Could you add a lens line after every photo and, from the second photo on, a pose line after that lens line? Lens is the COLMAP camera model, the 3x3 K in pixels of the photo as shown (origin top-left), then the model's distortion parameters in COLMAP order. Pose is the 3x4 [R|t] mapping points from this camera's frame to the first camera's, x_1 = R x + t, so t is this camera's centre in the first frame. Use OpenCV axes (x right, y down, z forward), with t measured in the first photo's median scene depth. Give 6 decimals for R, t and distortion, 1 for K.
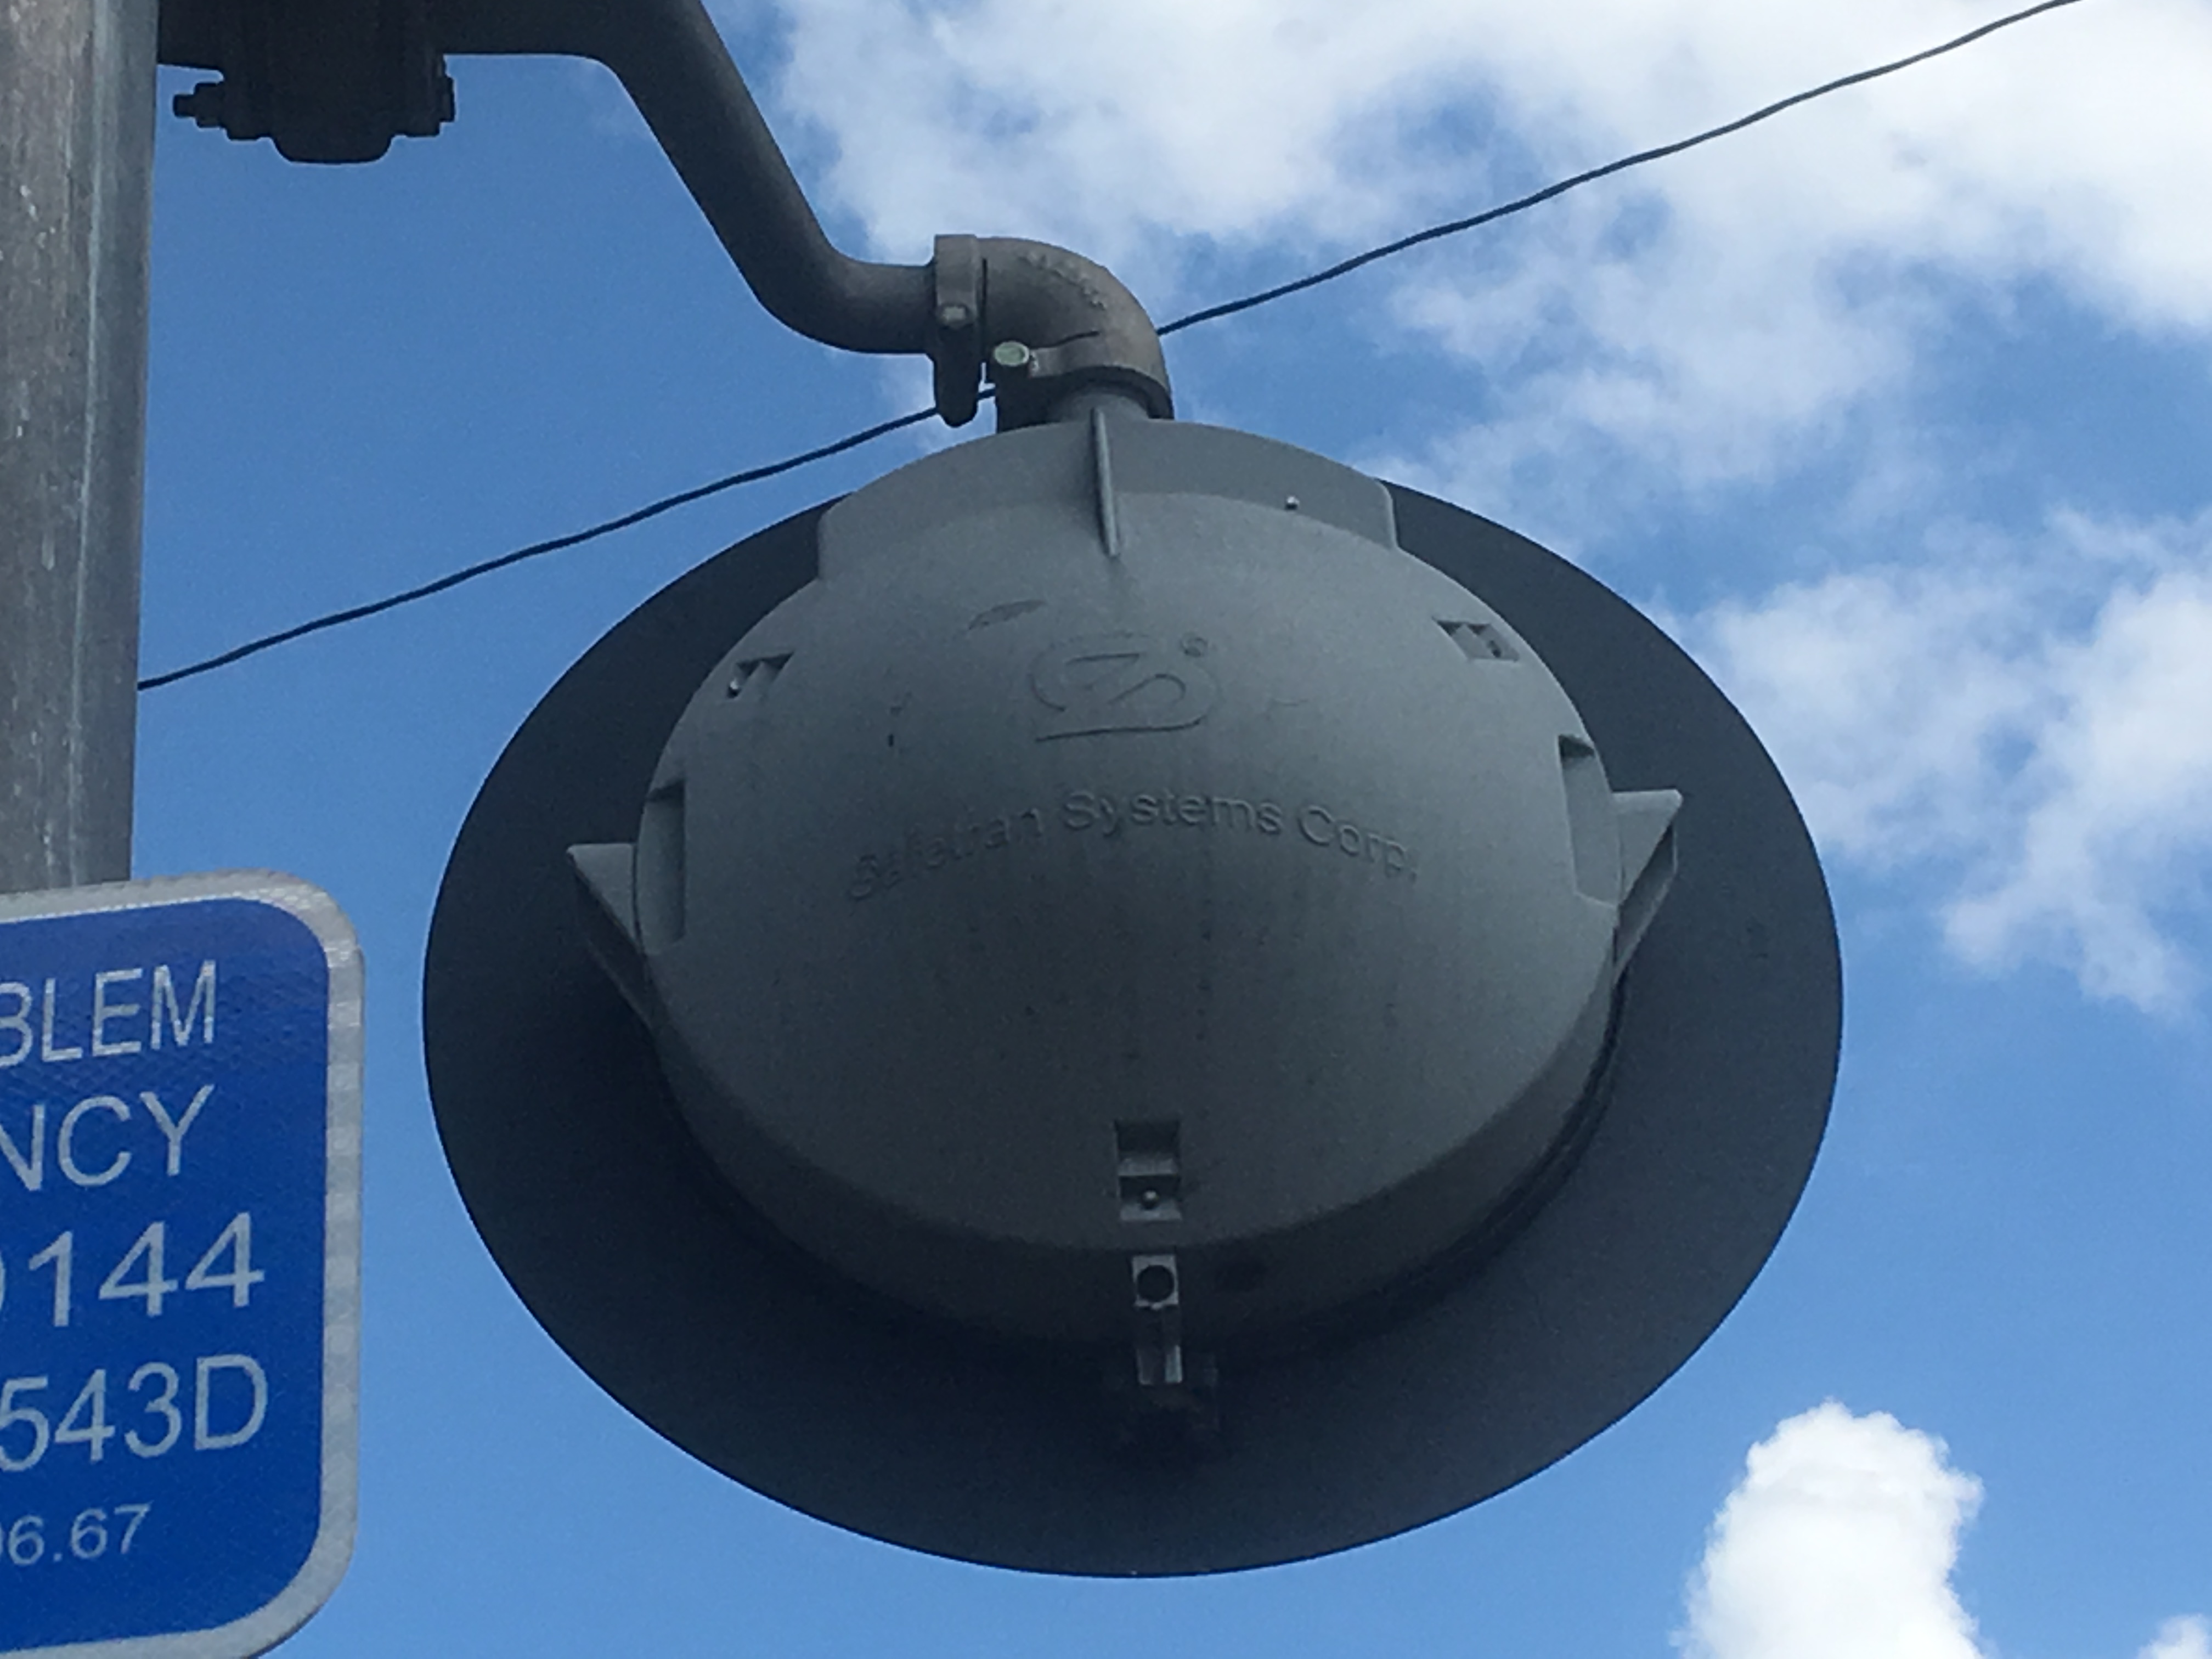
lens RADIAL K [[6328.3, 0, 1106.0], [0, 6328.3, 829.5], [0, 0, 1]] dist [0.068104, 0.343906]
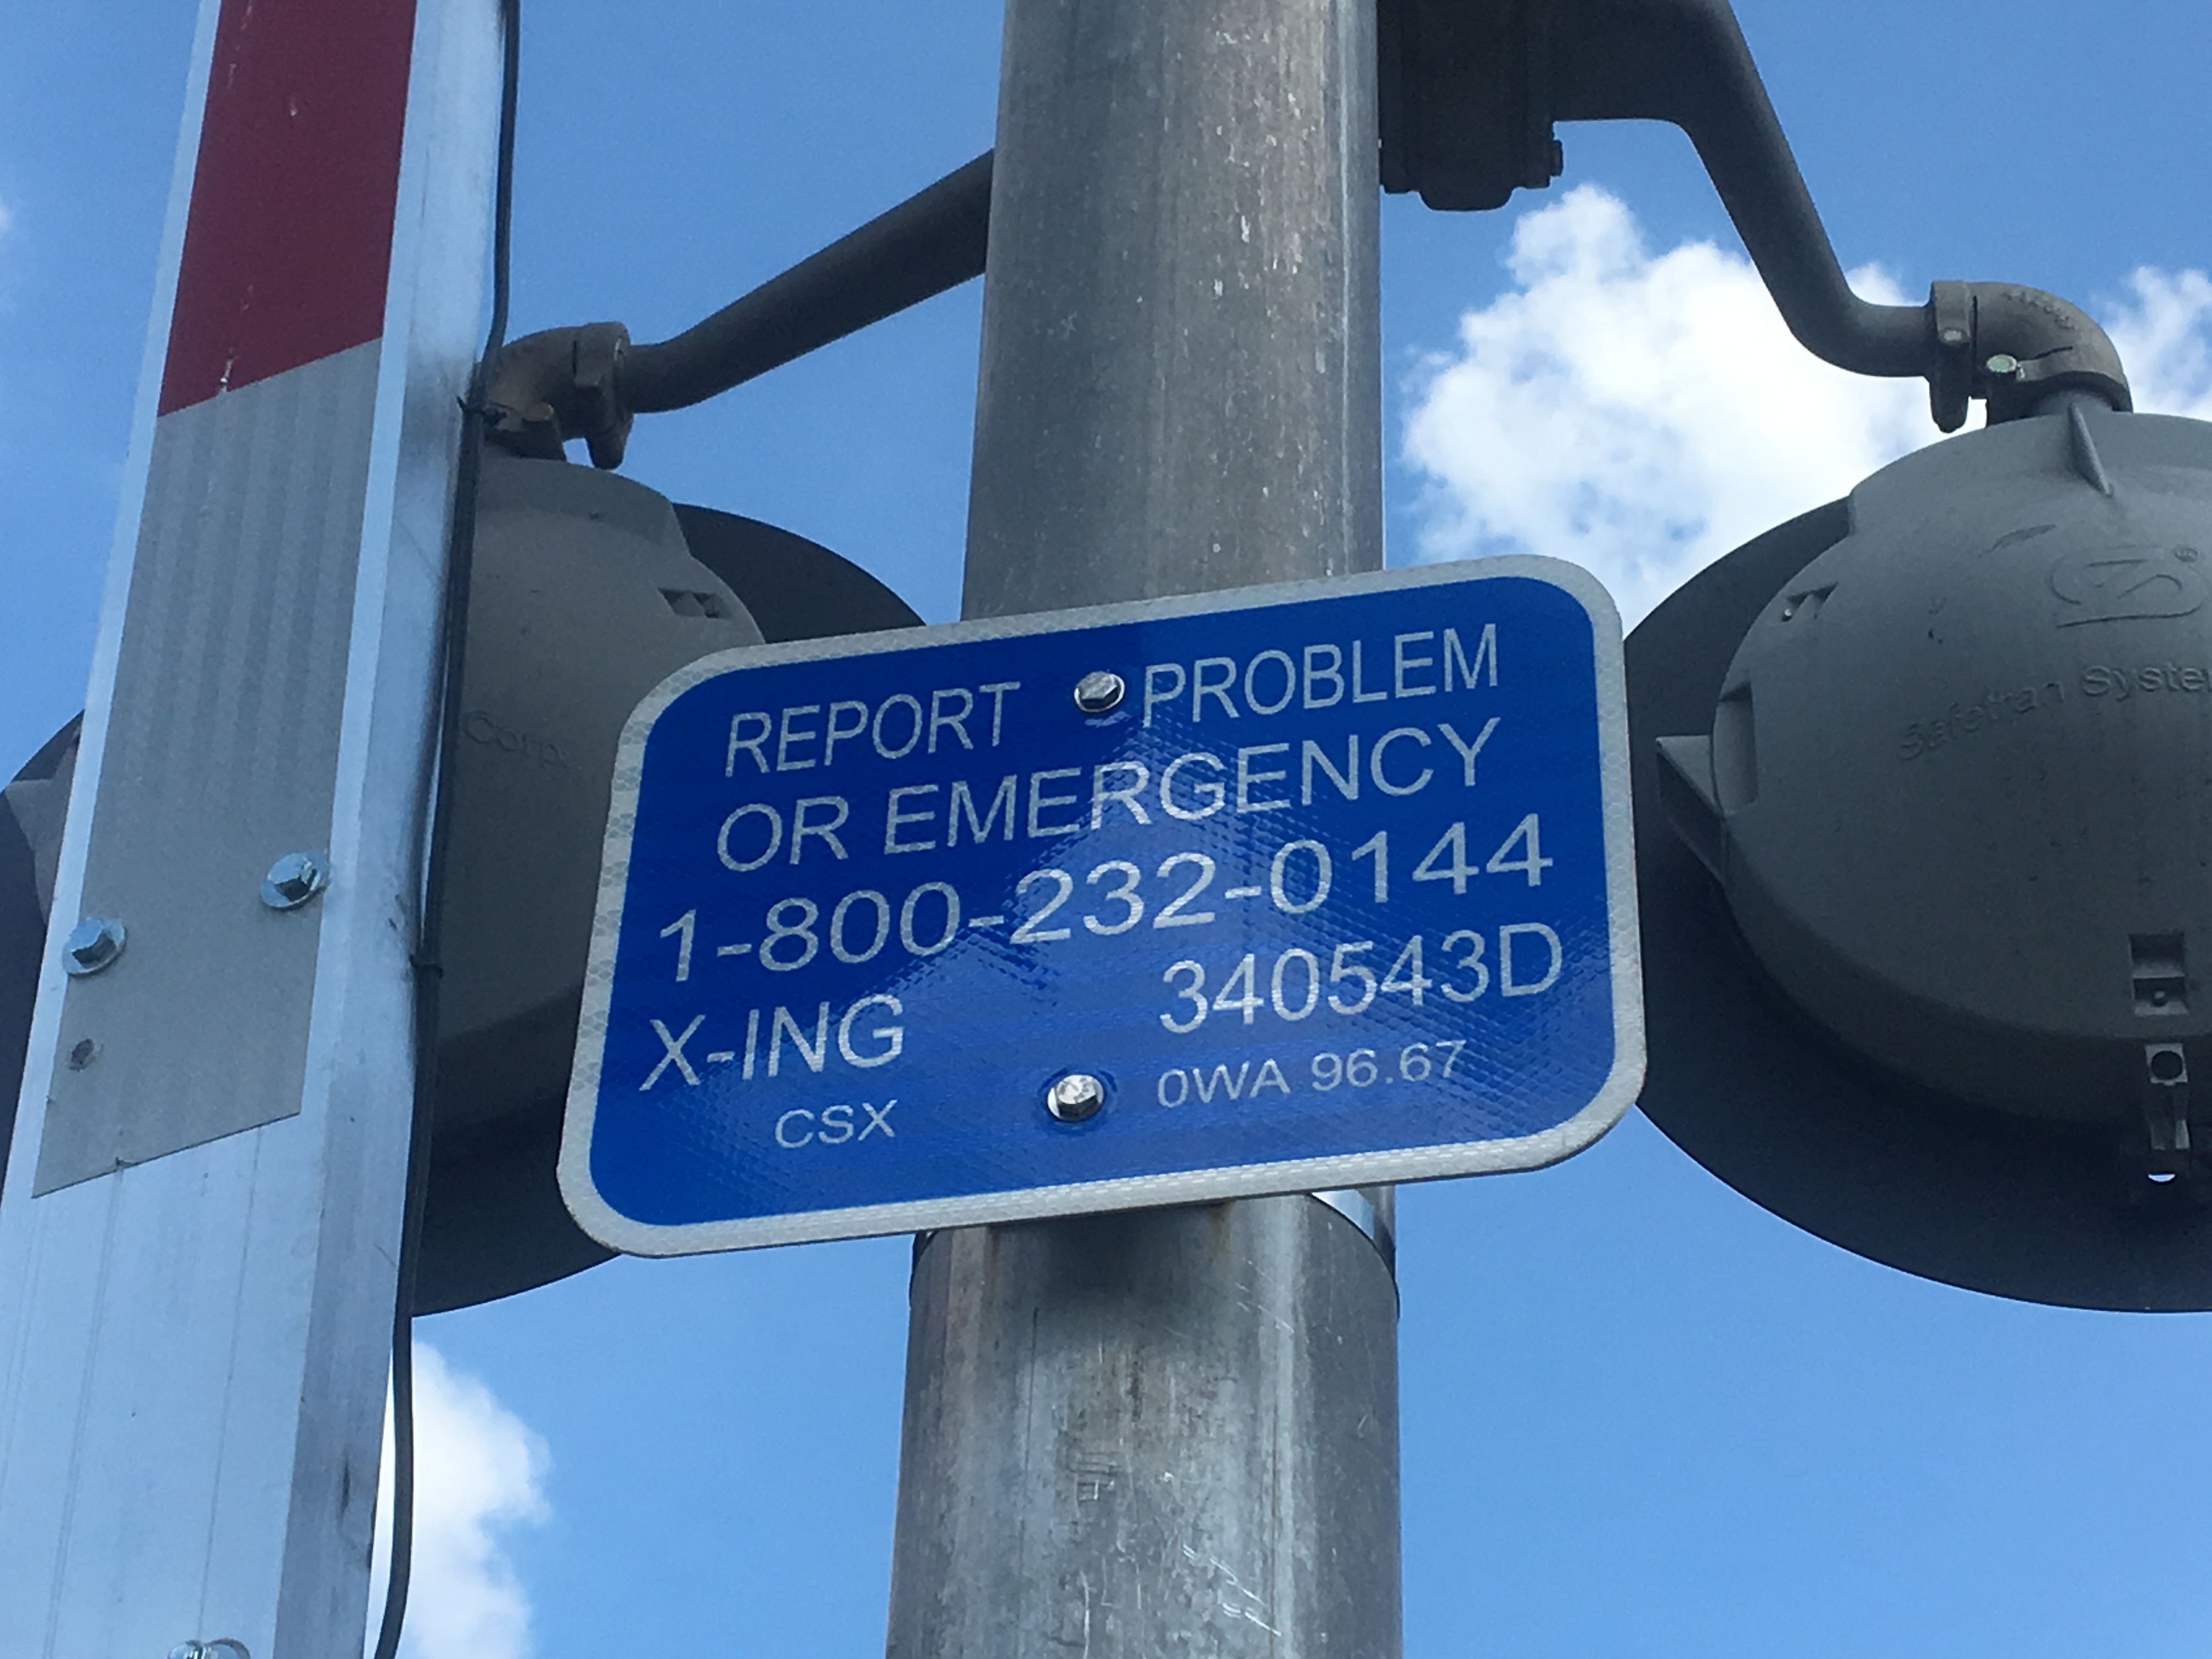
lens RADIAL K [[4473.3, 0, 1106.0], [0, 4473.3, 829.5], [0, 0, 1]] dist [0.094058, 0.069886]
pose [[0.988784, -0.000706, -0.149352, -0.087744], [-0.008948, 0.997913, -0.063952, 0.114291], [0.149086, 0.064571, 0.986714, 0.163325]]
